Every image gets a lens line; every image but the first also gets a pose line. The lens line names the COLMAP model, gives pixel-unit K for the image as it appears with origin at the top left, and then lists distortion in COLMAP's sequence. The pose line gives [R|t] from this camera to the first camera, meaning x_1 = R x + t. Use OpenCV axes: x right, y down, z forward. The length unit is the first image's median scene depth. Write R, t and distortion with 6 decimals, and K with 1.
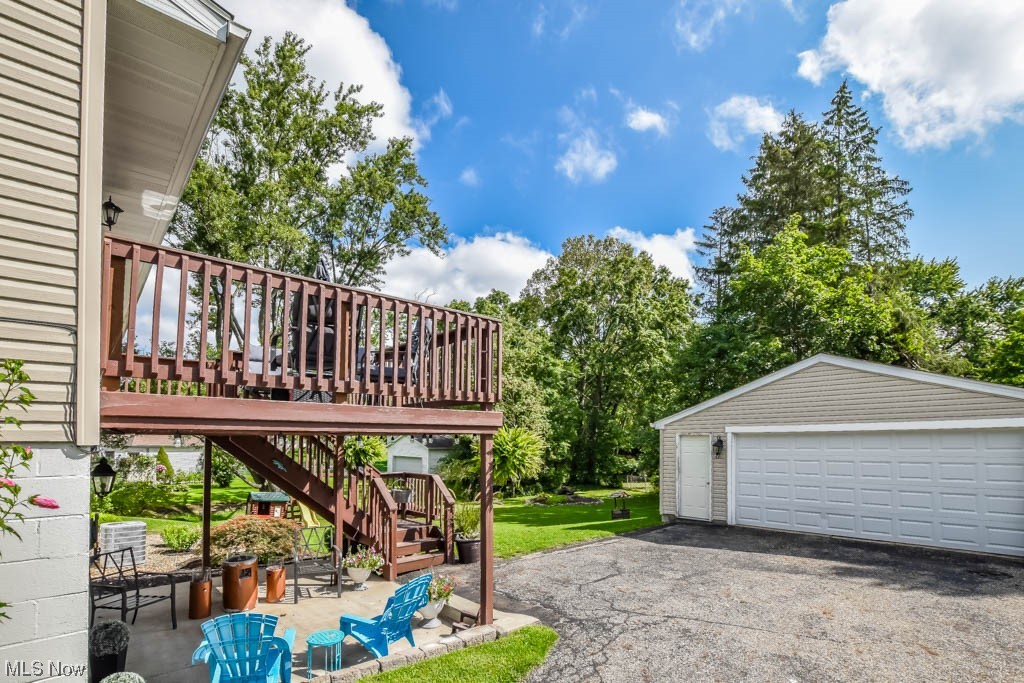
lens RADIAL K [[458.5, 0, 509.2], [0, 458.5, 435.2], [0, 0, 1]] dist [-0.011856, -0.000036]
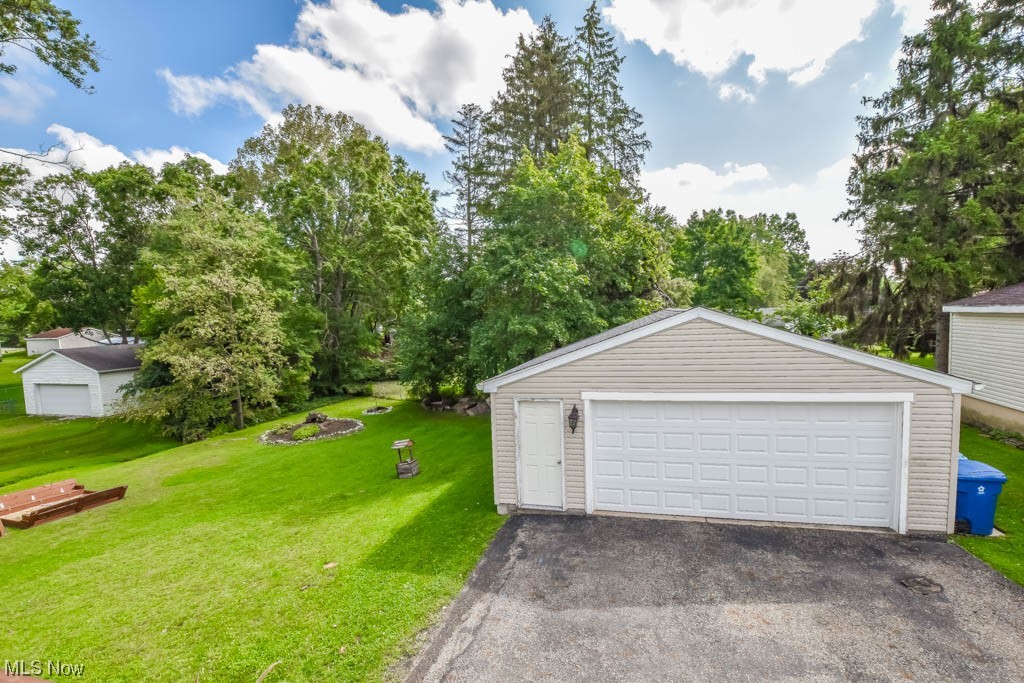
lens RADIAL K [[452.3, 0, 508.3], [0, 452.3, 353.6], [0, 0, 1]] dist [-0.025740, -0.000451]
pose [[0.841118, -0.074238, 0.535732, -0.008240], [0.037926, 0.996192, 0.078500, -0.037053], [-0.539520, -0.045710, 0.840731, 0.108417]]
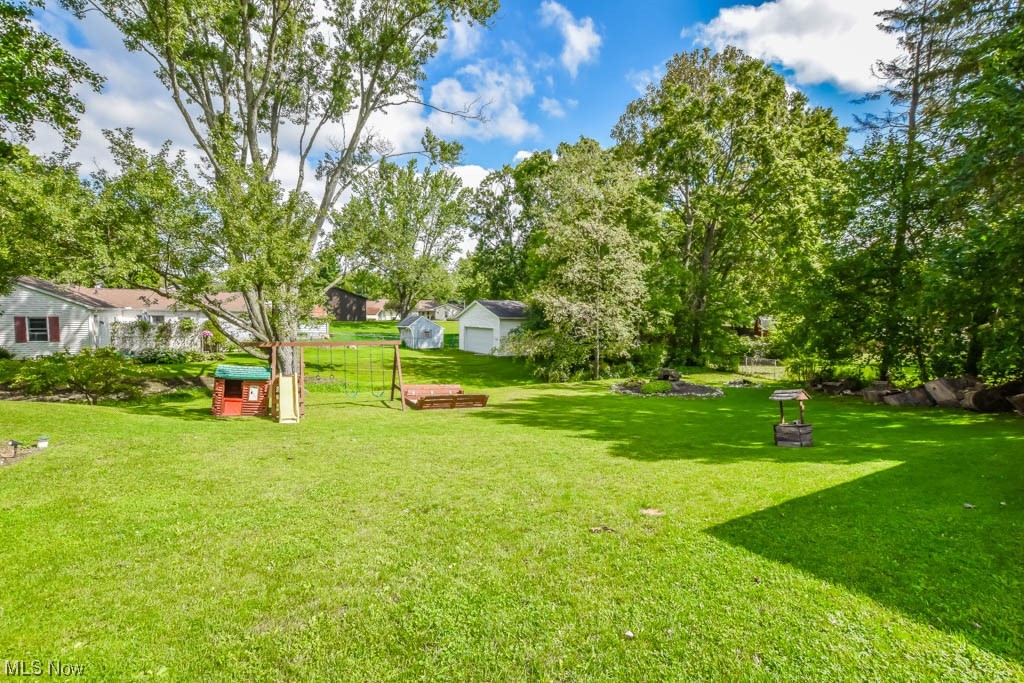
lens RADIAL K [[462.6, 0, 513.0], [0, 462.6, 329.4], [0, 0, 1]] dist [-0.019141, 0.000196]
pose [[0.983341, 0.020372, -0.180624, 0.009518], [-0.012561, 0.998940, 0.044286, 0.015753], [0.181335, -0.041279, 0.982555, 0.192536]]
